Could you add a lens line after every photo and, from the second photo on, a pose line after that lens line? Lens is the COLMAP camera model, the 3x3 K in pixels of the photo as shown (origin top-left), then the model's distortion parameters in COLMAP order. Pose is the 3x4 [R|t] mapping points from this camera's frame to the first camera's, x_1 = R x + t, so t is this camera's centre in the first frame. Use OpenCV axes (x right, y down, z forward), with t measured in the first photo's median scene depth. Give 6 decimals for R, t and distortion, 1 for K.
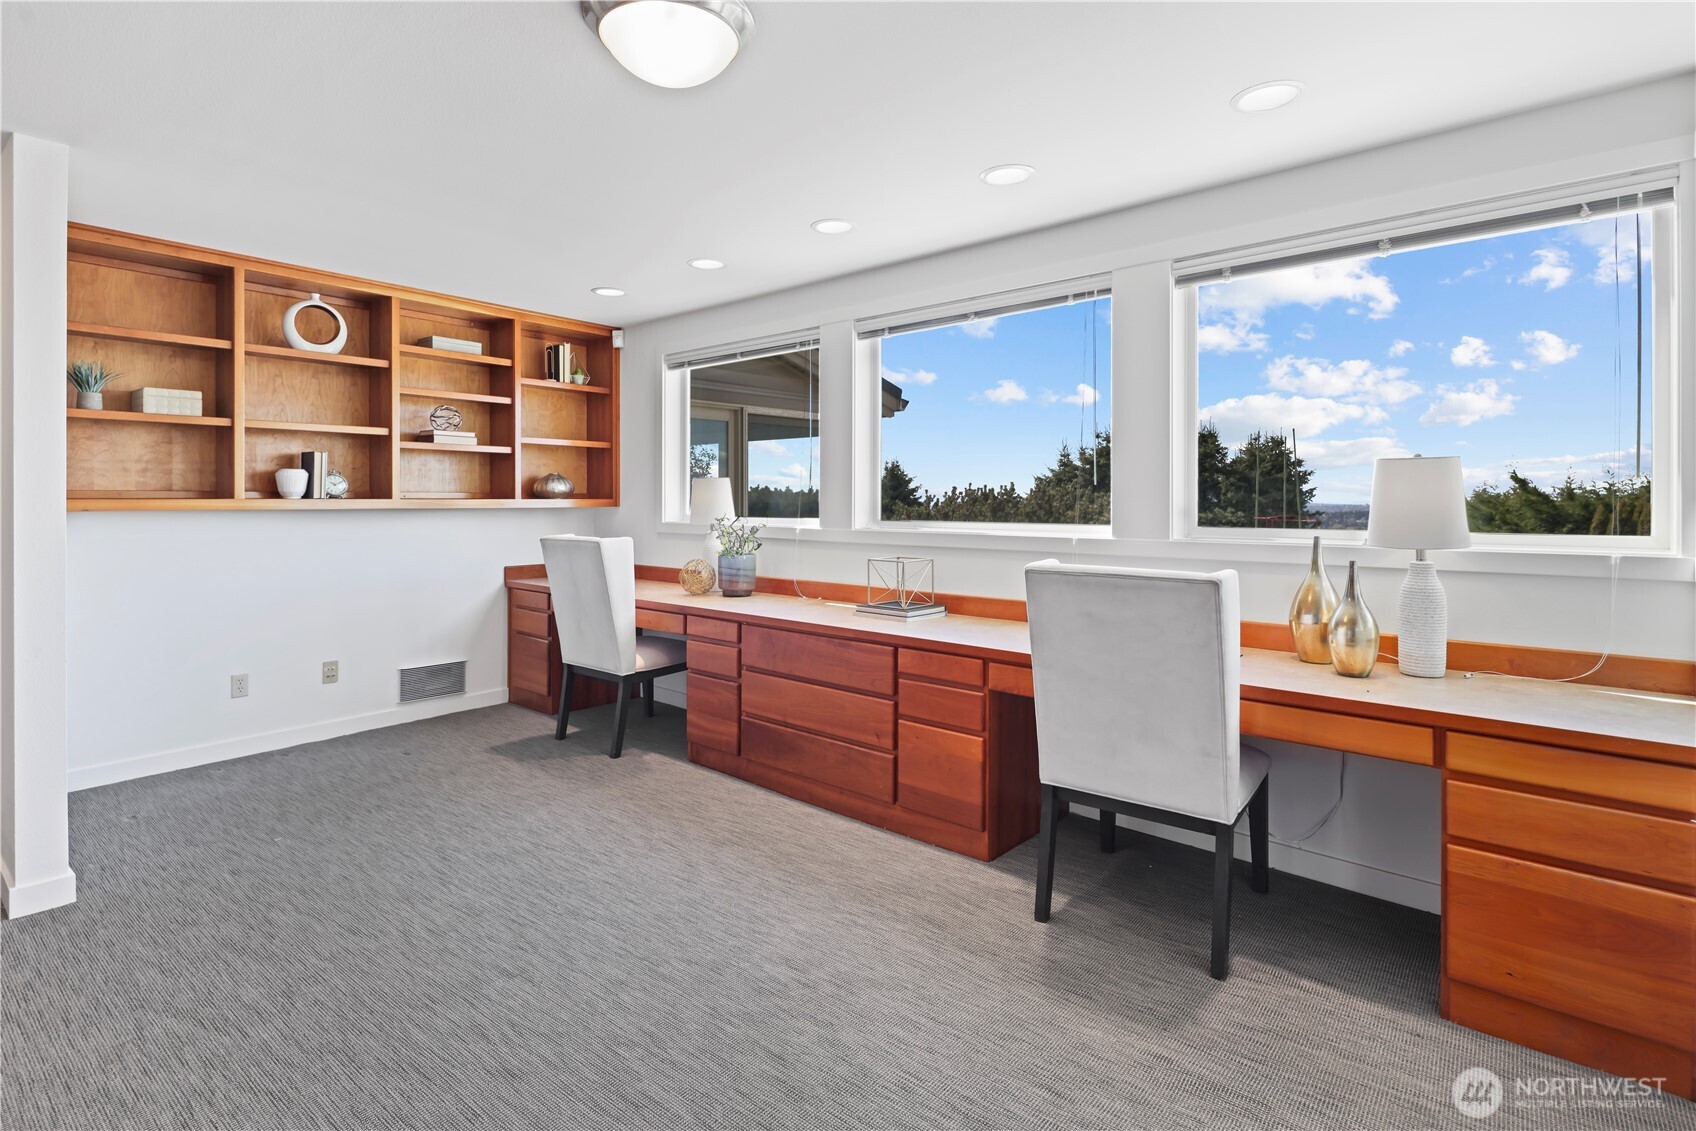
lens RADIAL K [[839.2, 0, 848.4], [0, 839.2, 509.3], [0, 0, 1]] dist [0.000204, -0.010084]
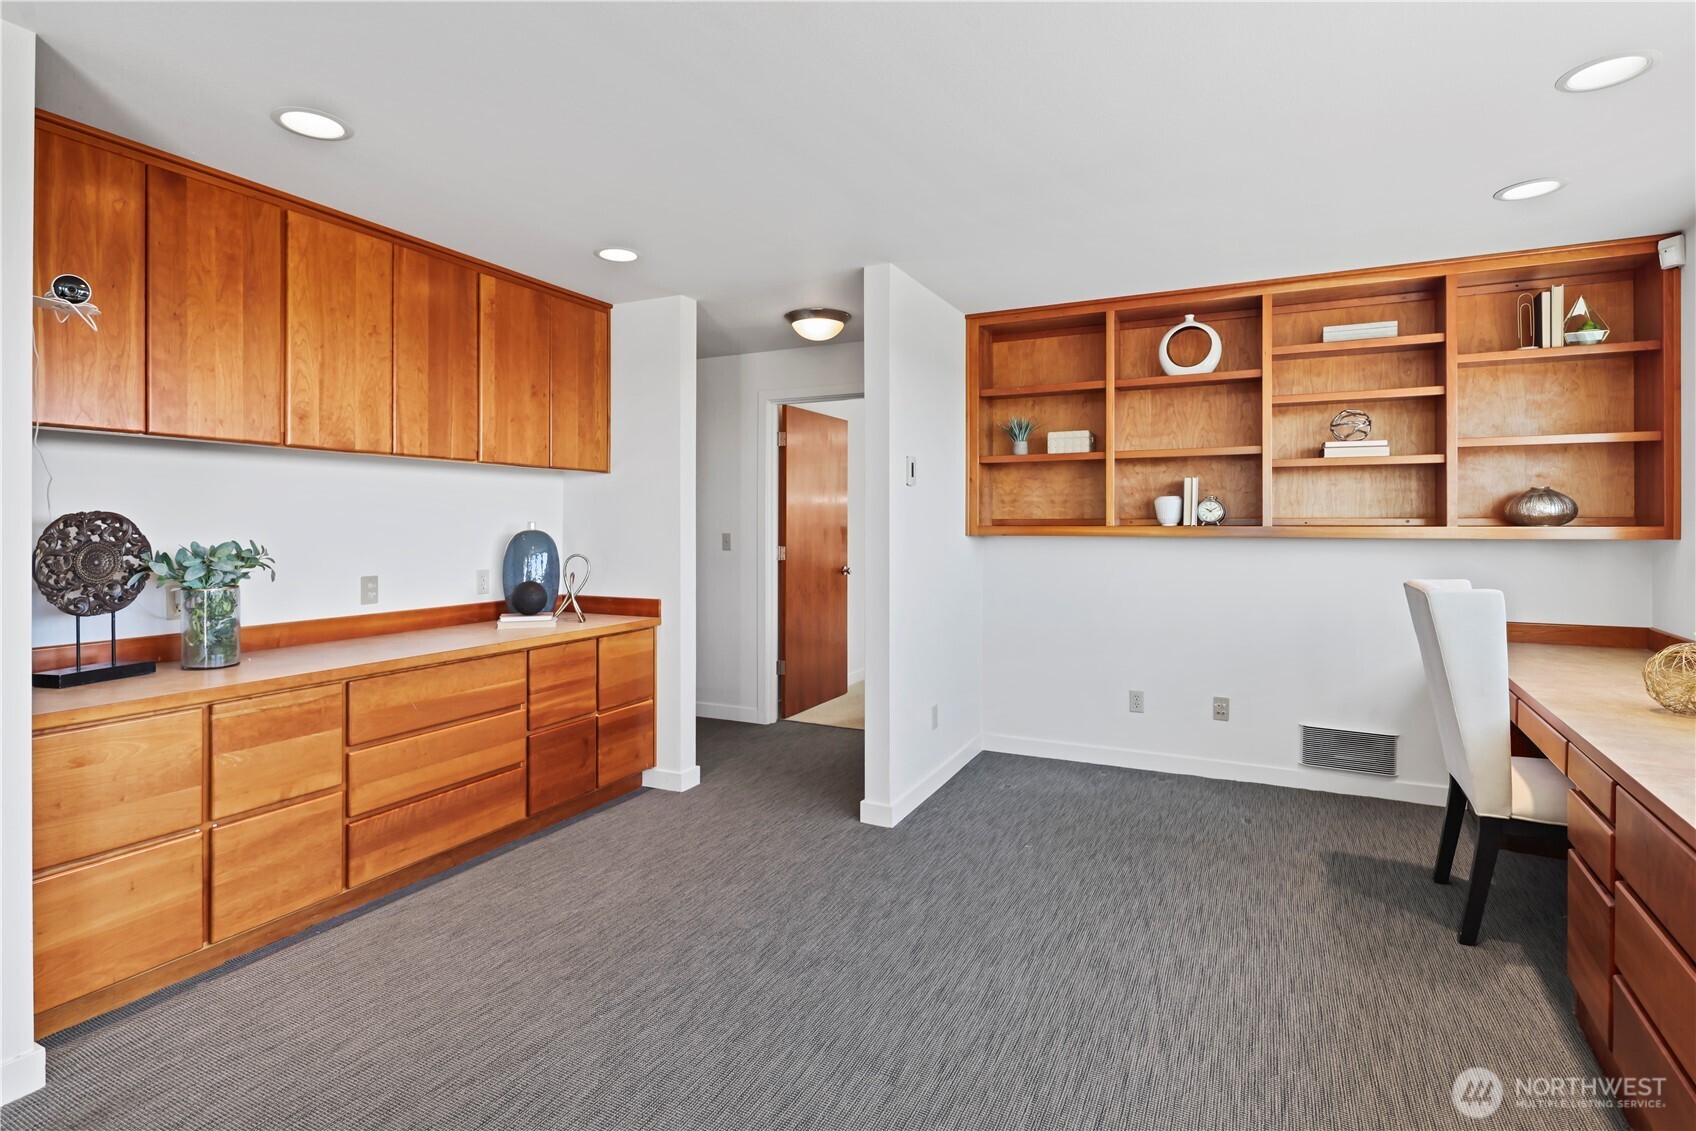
lens RADIAL K [[825.8, 0, 853.0], [0, 825.8, 532.9], [0, 0, 1]] dist [0.001751, -0.007827]
pose [[0.196783, 0.007429, -0.980419, 0.225105], [-0.012386, 0.999910, 0.005091, -0.004630], [0.980369, 0.011142, 0.196857, 0.428122]]
